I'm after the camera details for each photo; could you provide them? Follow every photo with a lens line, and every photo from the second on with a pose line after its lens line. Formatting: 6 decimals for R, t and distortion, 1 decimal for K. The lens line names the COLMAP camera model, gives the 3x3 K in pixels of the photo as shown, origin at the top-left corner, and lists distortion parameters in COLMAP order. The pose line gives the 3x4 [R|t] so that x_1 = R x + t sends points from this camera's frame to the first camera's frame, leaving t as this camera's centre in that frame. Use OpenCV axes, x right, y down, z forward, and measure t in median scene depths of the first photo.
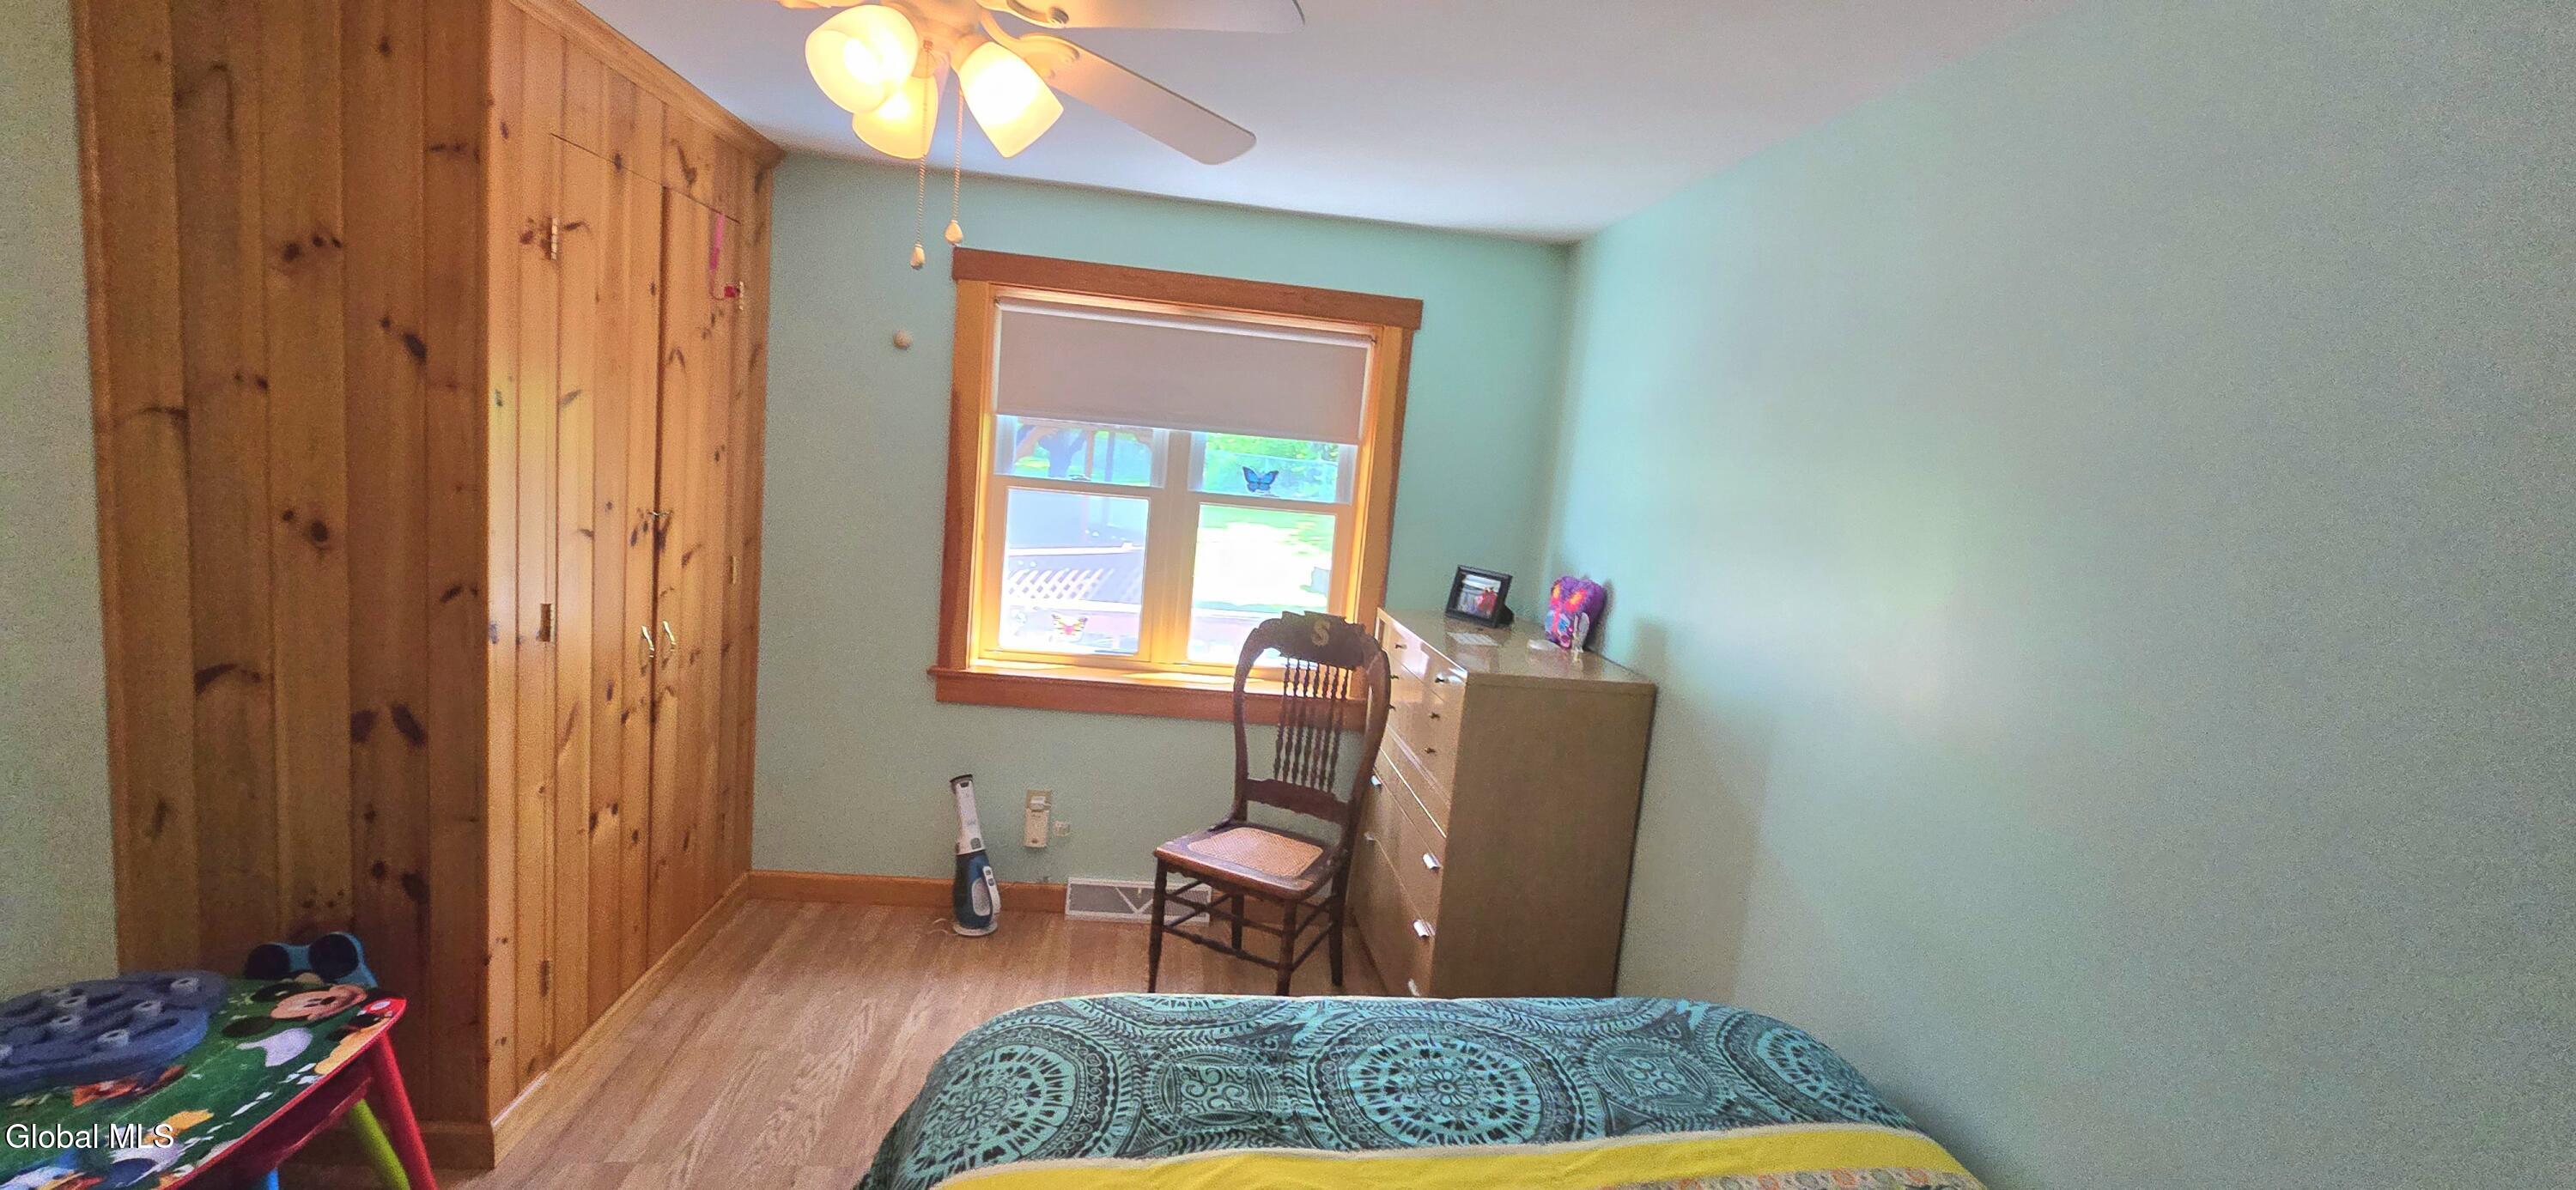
lens RADIAL K [[1058.9, 0, 1286.4], [0, 1058.9, 581.0], [0, 0, 1]] dist [-0.001138, 0.000122]
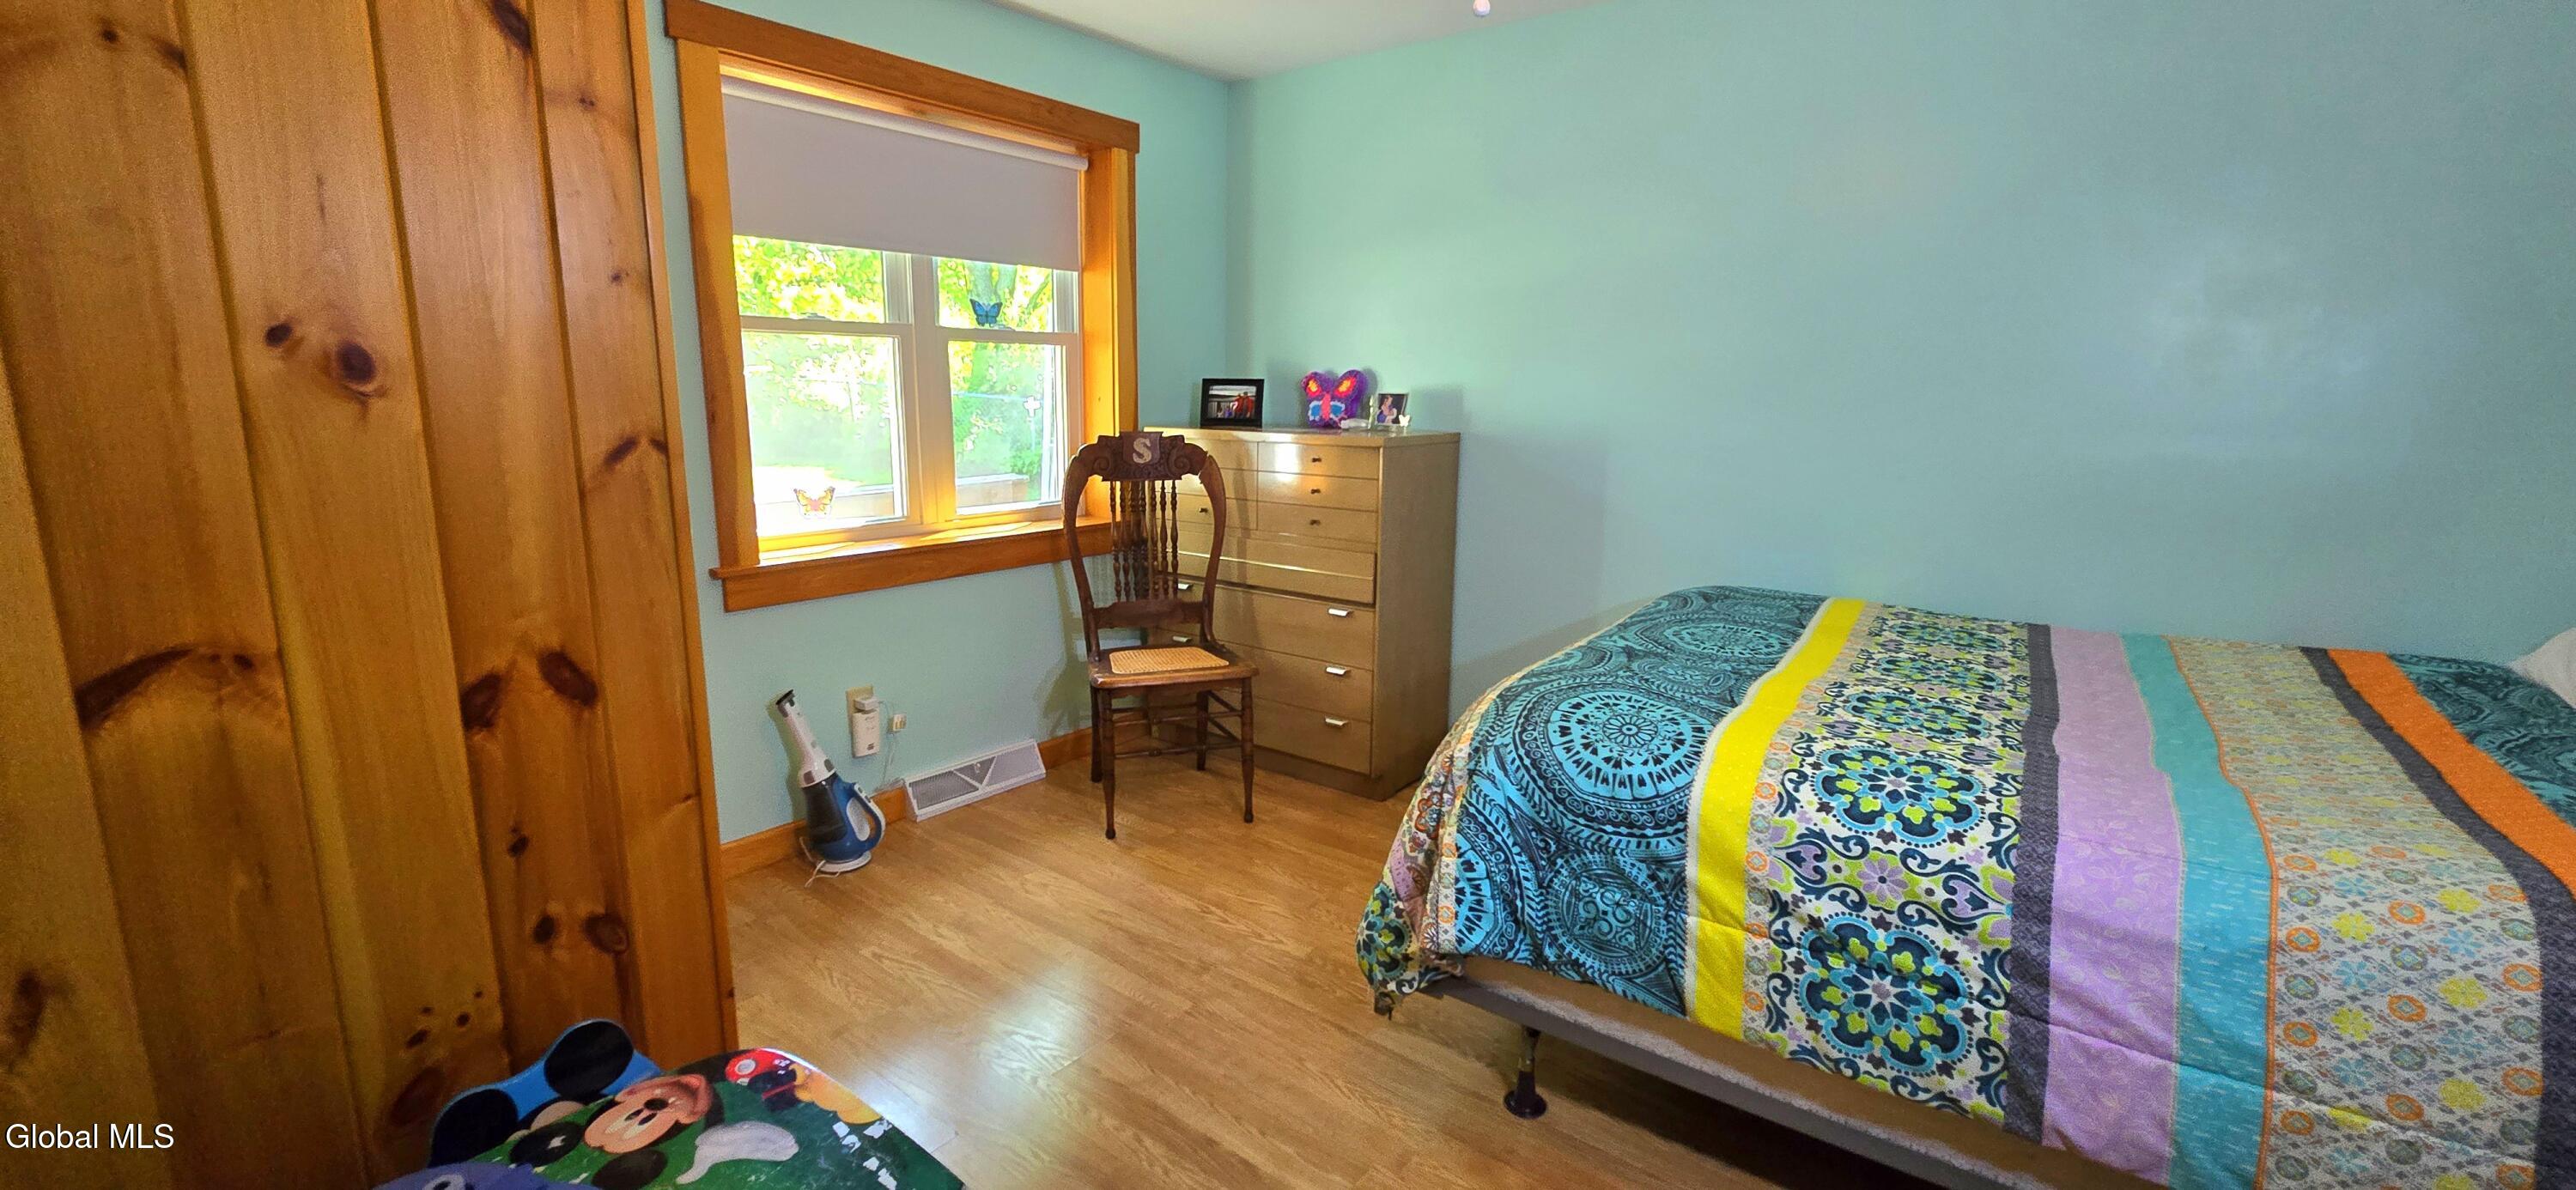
lens RADIAL K [[1050.4, 0, 1286.4], [0, 1050.4, 587.6], [0, 0, 1]] dist [0.001214, -0.000066]
pose [[0.686629, -0.221510, 0.692440, -0.941139], [0.144721, 0.975036, 0.168406, 0.041200], [-0.712458, -0.015423, 0.701546, 0.273918]]
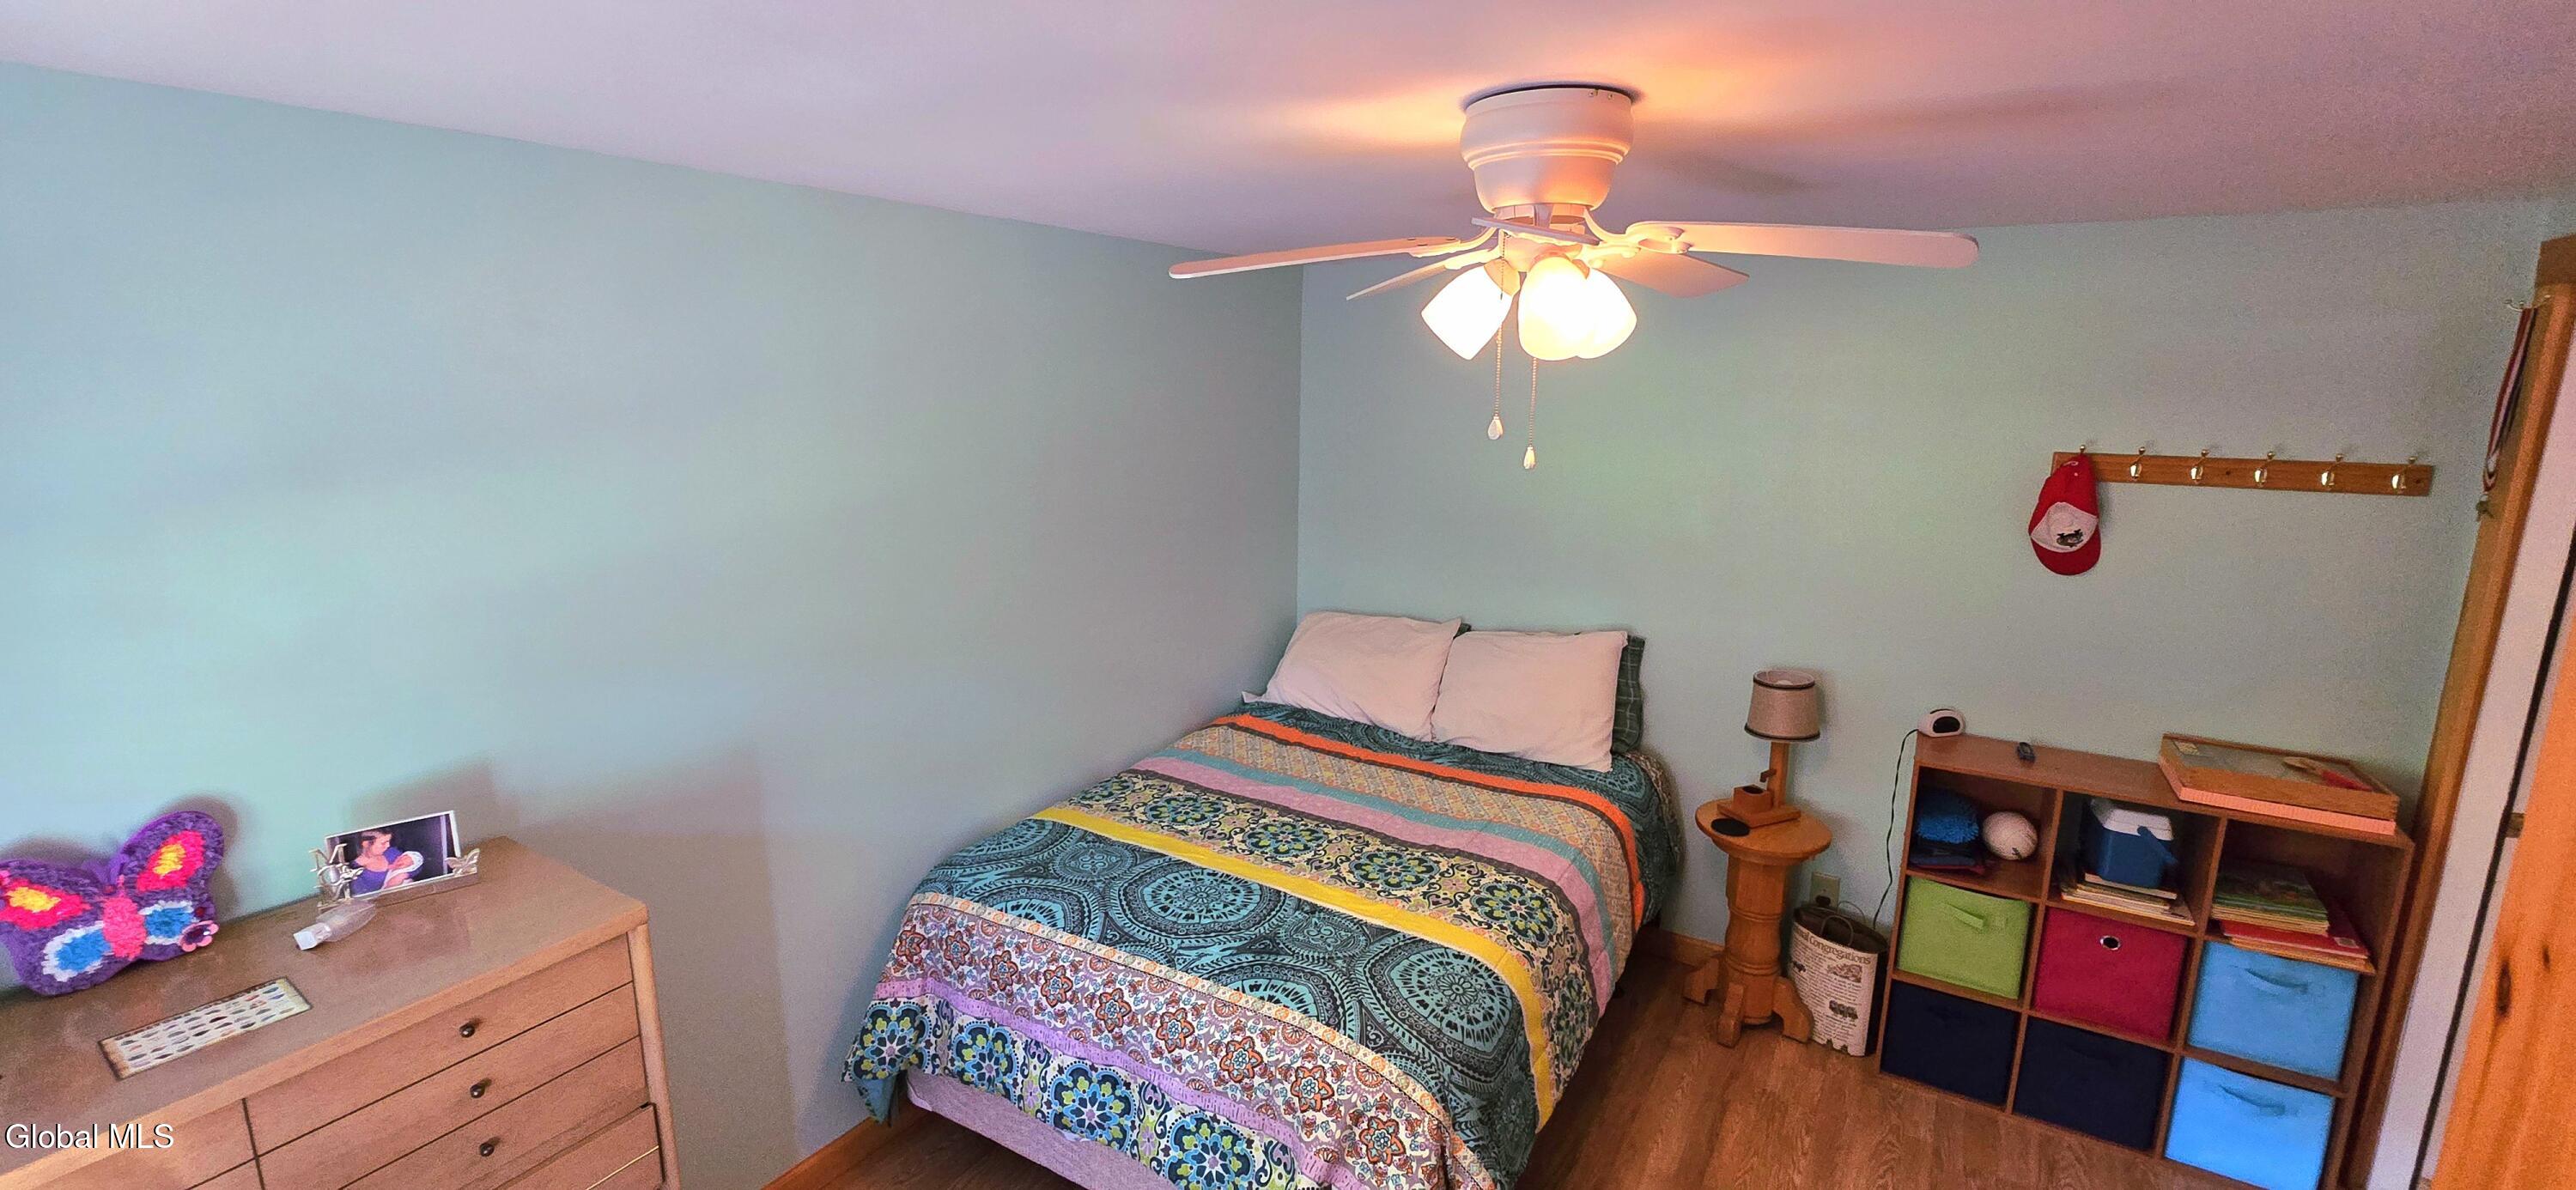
lens RADIAL K [[1058.9, 0, 1286.4], [0, 1058.9, 581.0], [0, 0, 1]] dist [-0.001138, 0.000122]
pose [[-0.776157, -0.222000, 0.590166, -0.593427], [0.004019, 0.934209, 0.356702, -0.417399], [-0.630527, 0.279229, -0.724201, 1.416493]]
